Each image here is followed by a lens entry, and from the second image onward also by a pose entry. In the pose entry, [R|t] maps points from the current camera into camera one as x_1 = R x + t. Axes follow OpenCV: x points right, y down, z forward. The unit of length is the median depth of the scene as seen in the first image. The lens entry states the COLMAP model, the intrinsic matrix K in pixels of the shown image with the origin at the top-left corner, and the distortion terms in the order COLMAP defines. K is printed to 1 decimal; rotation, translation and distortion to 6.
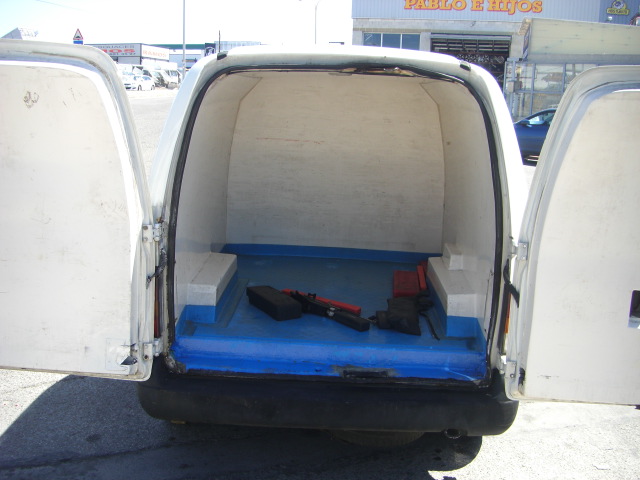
lens RADIAL K [[718.4, 0, 306.2], [0, 718.4, 268.4], [0, 0, 1]] dist [-0.164629, 0.068454]
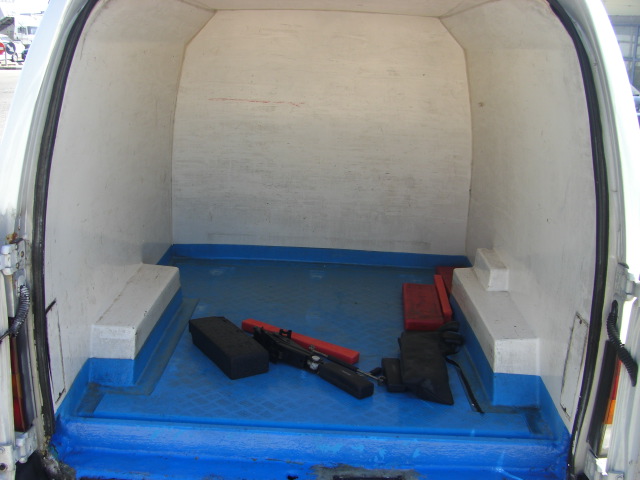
lens RADIAL K [[718.4, 0, 306.2], [0, 718.4, 268.4], [0, 0, 1]] dist [-0.164629, 0.068454]
pose [[0.999848, -0.008553, 0.015181, 0.018427], [0.007883, 0.999014, 0.043686, -0.053767], [-0.015540, -0.043560, 0.998930, 0.349365]]
